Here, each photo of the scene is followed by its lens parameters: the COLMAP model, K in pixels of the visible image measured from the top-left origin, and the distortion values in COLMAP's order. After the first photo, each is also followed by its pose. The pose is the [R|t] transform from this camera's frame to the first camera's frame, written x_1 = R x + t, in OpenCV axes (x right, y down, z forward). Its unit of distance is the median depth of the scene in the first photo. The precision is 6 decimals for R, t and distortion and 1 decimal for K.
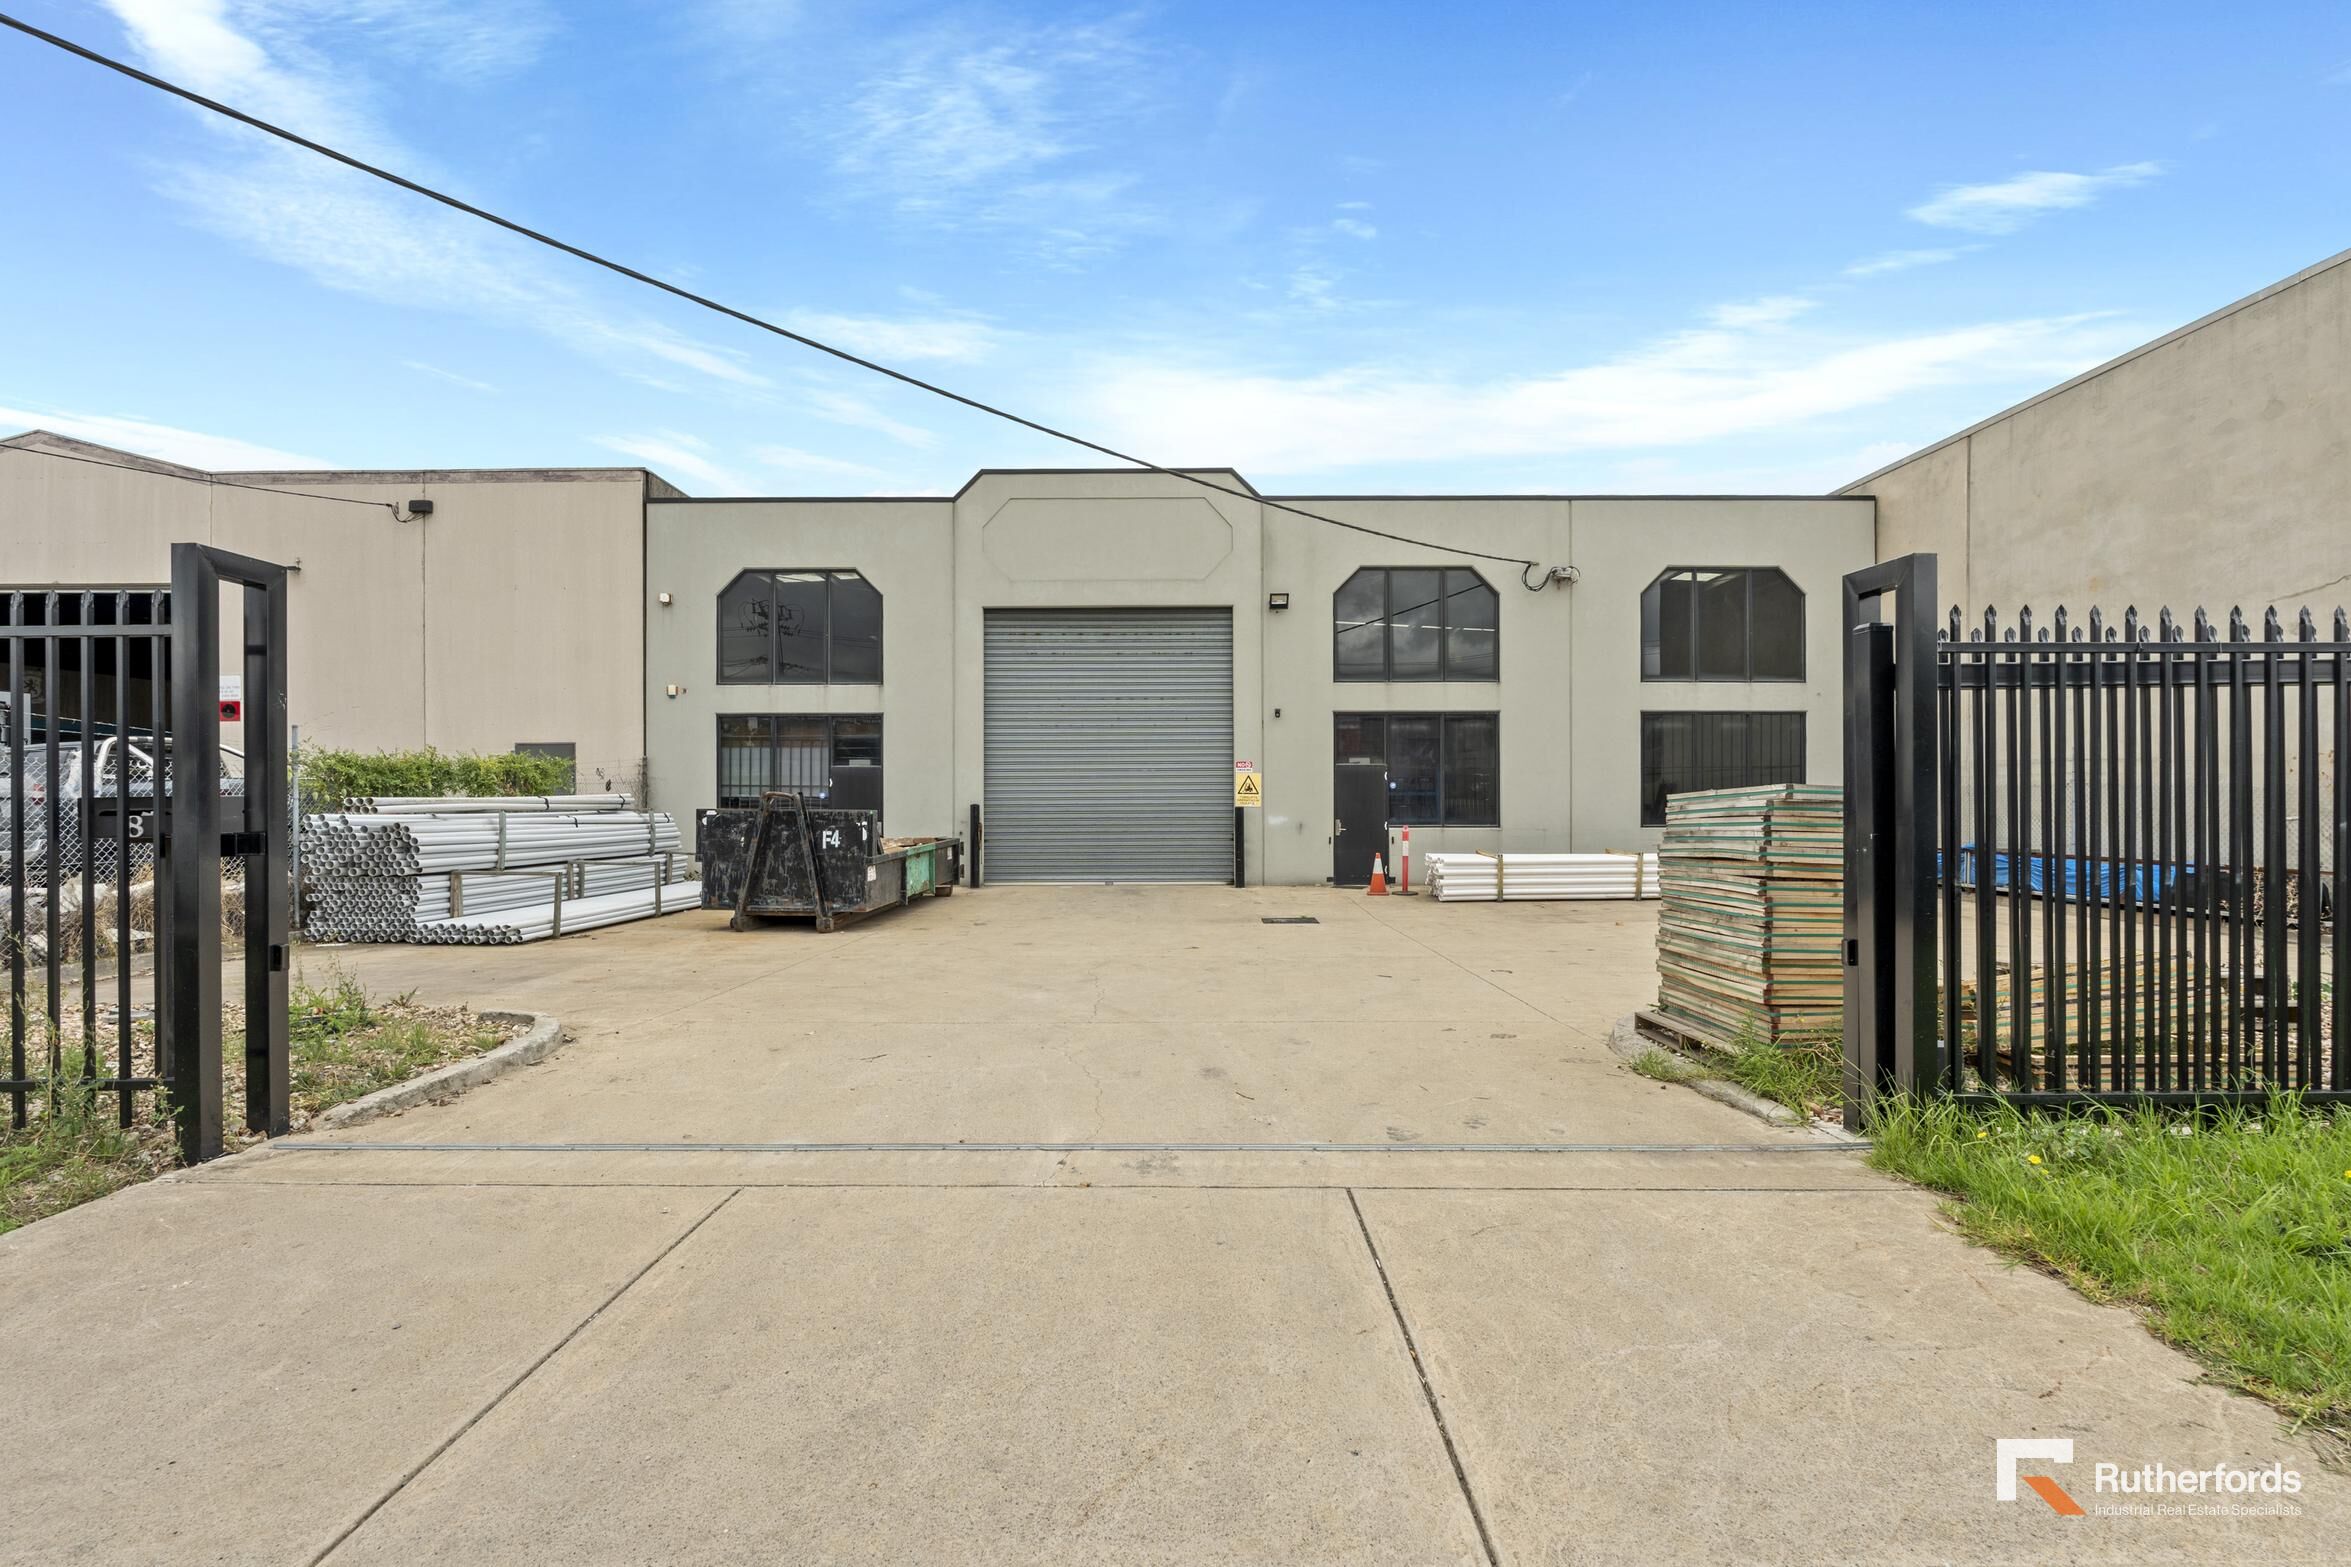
lens RADIAL K [[1030.9, 0, 1175.5], [0, 1030.9, 783.5], [0, 0, 1]] dist [-0.002510, -0.000105]
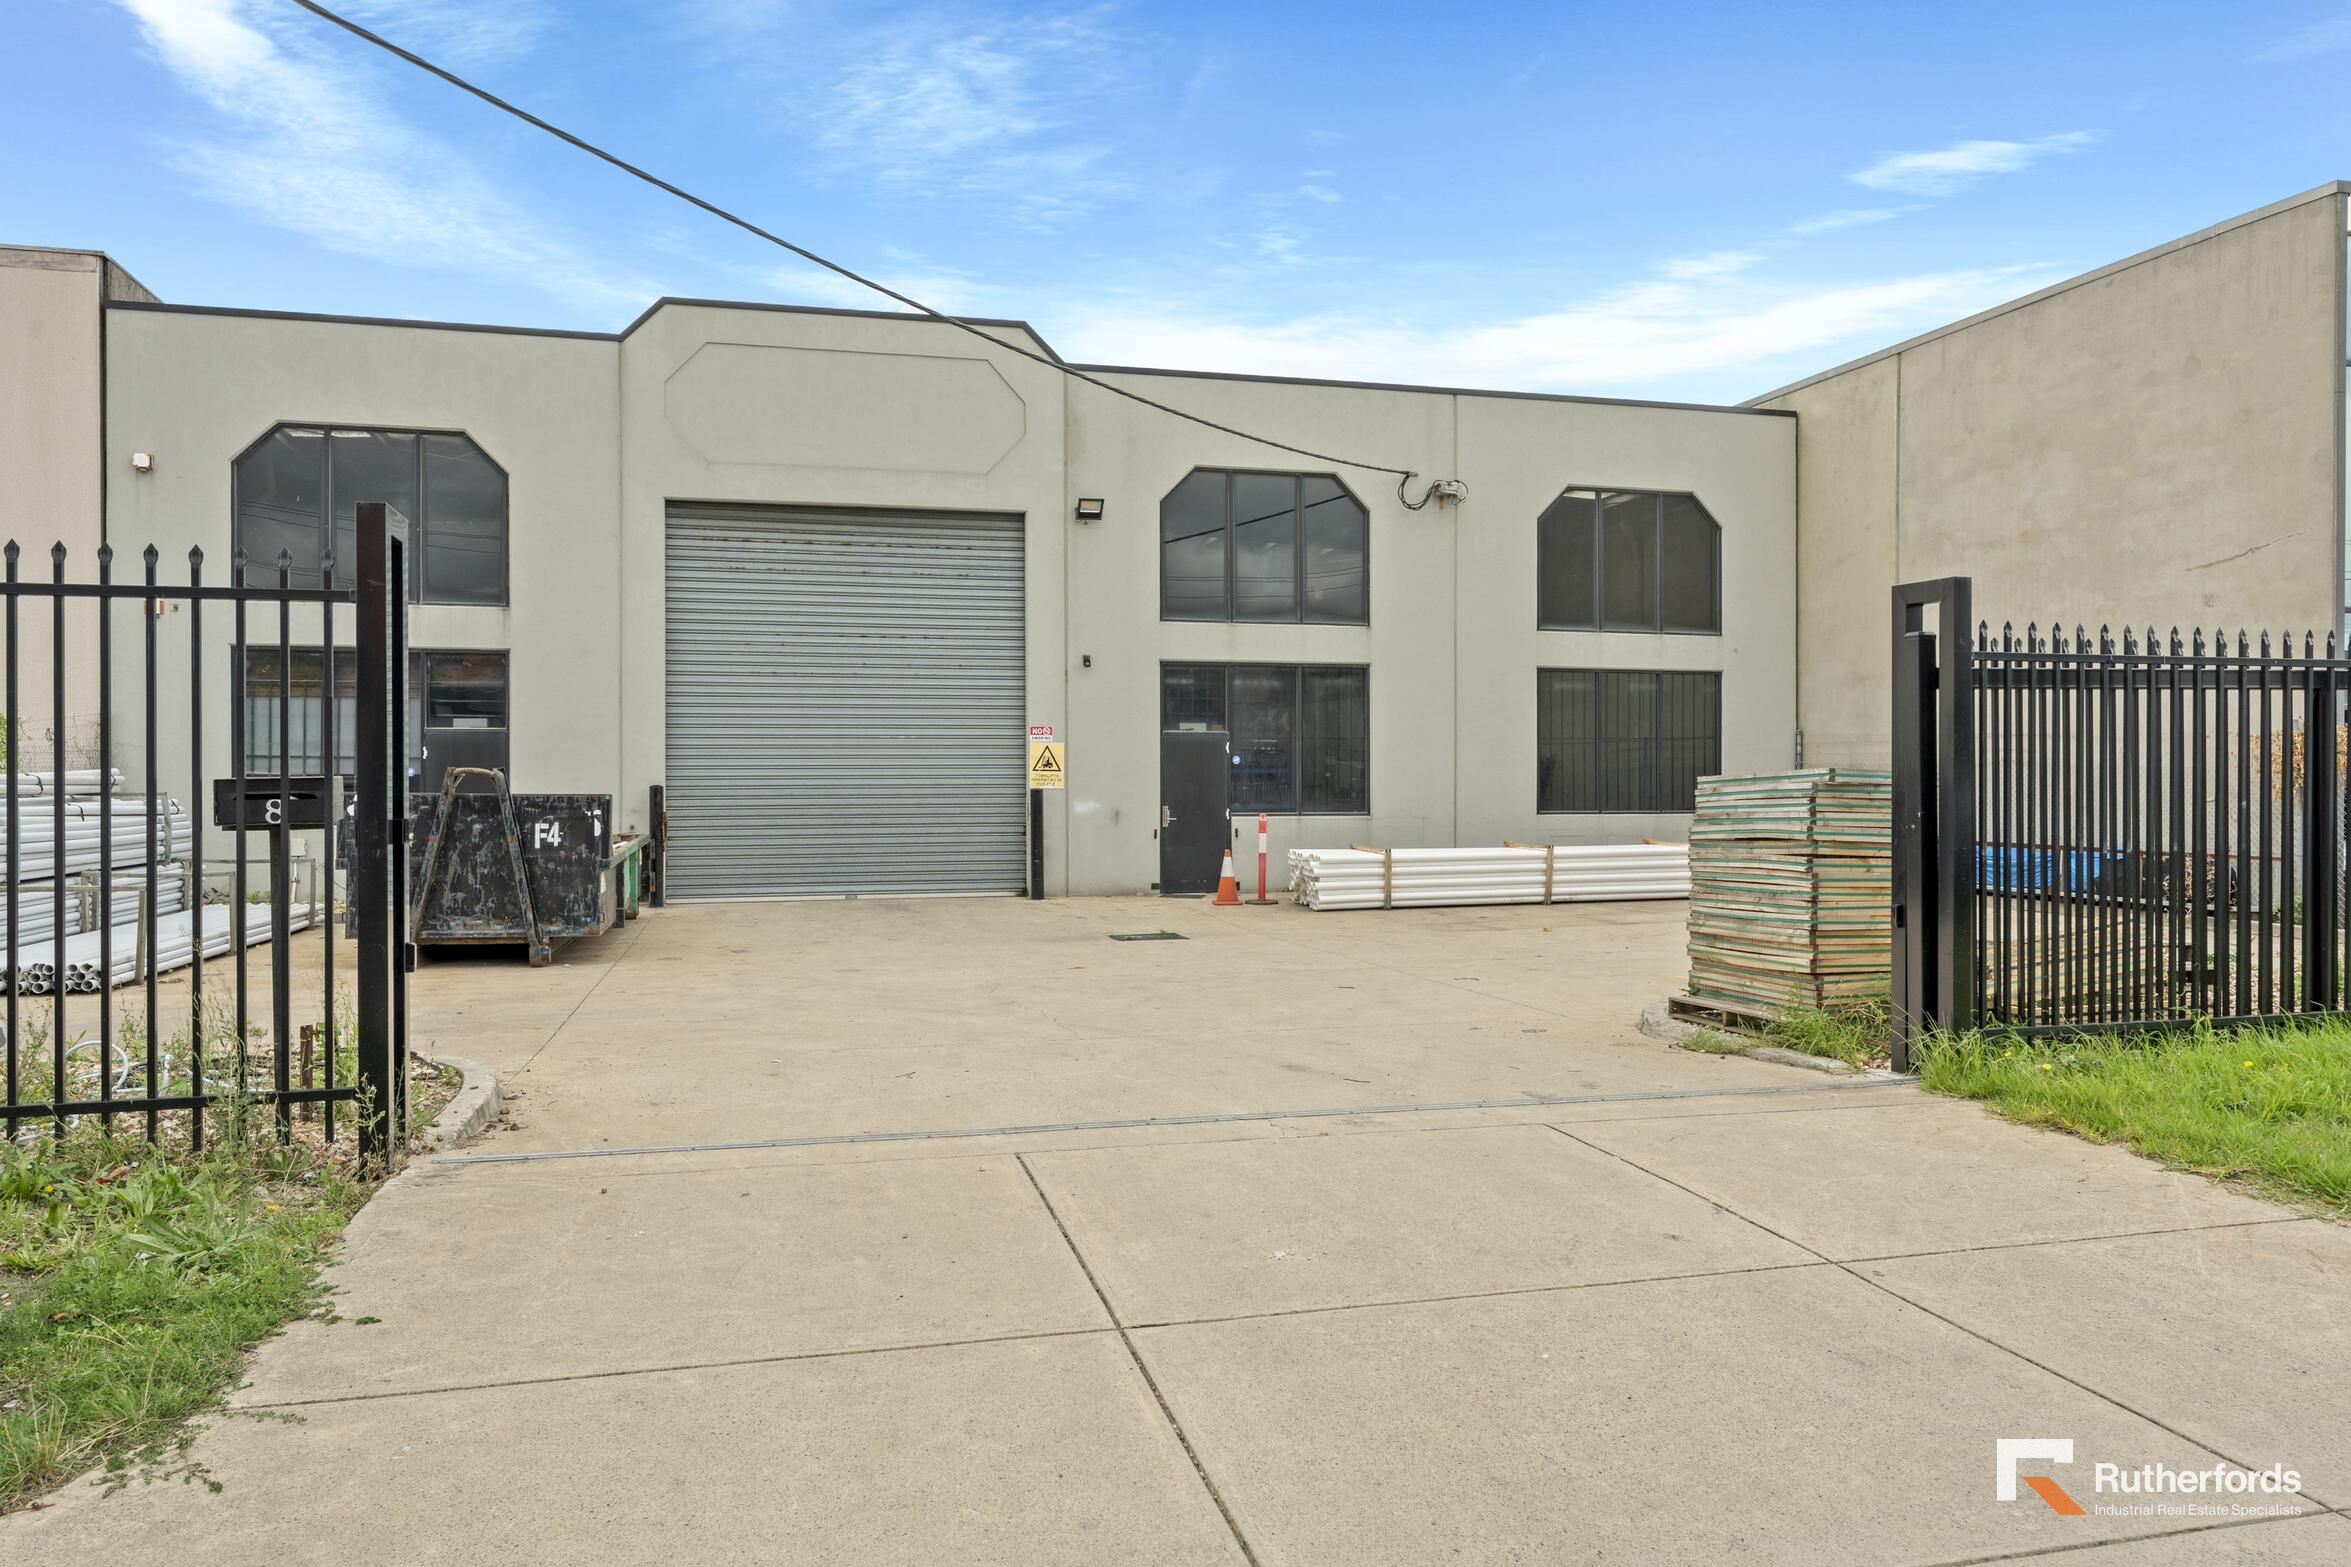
lens RADIAL K [[1598.5, 0, 1173.0], [0, 1598.5, 754.3], [0, 0, 1]] dist [0.001541, 0.000980]
pose [[0.967321, 0.004790, 0.253508, -0.146970], [-0.005120, 0.999987, 0.000641, -0.003370], [-0.253502, -0.001918, 0.967333, -0.131438]]
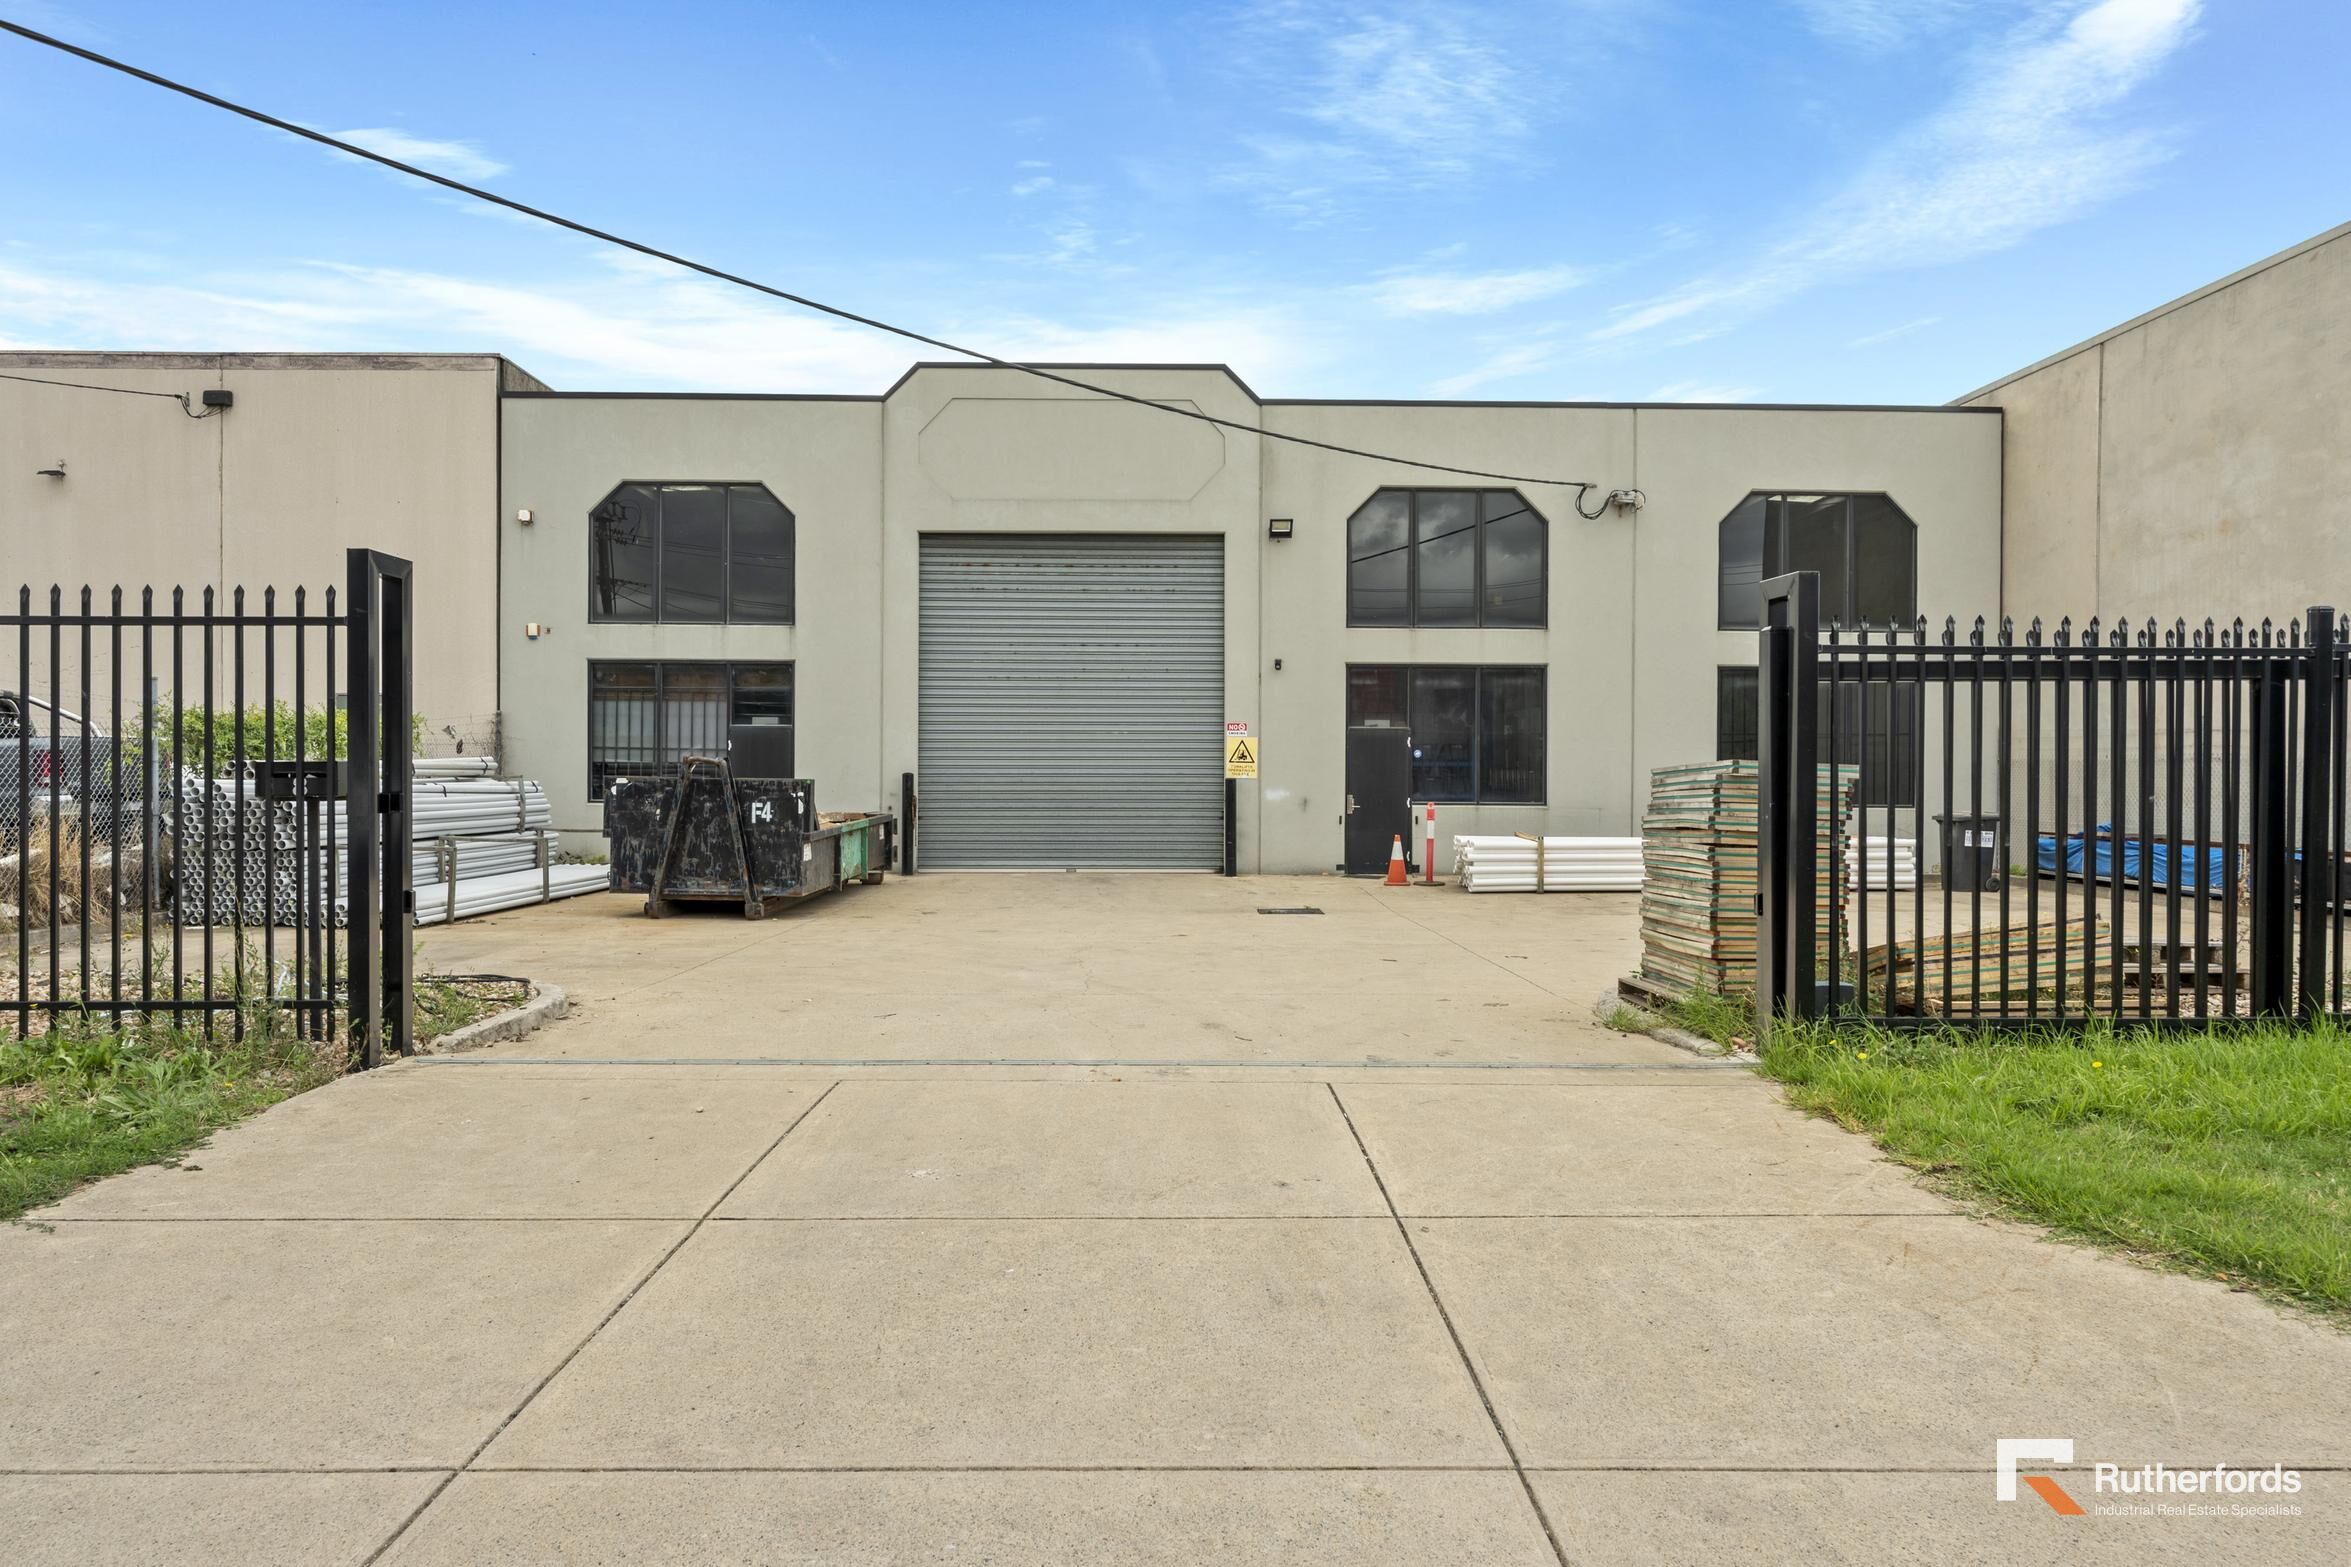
lens RADIAL K [[1433.7, 0, 1168.2], [0, 1433.7, 750.2], [0, 0, 1]] dist [0.001021, -0.000316]
pose [[0.999738, 0.007339, 0.021693, -0.014397], [-0.007400, 0.999969, 0.002718, -0.002869], [-0.021673, -0.002878, 0.999761, -0.157818]]
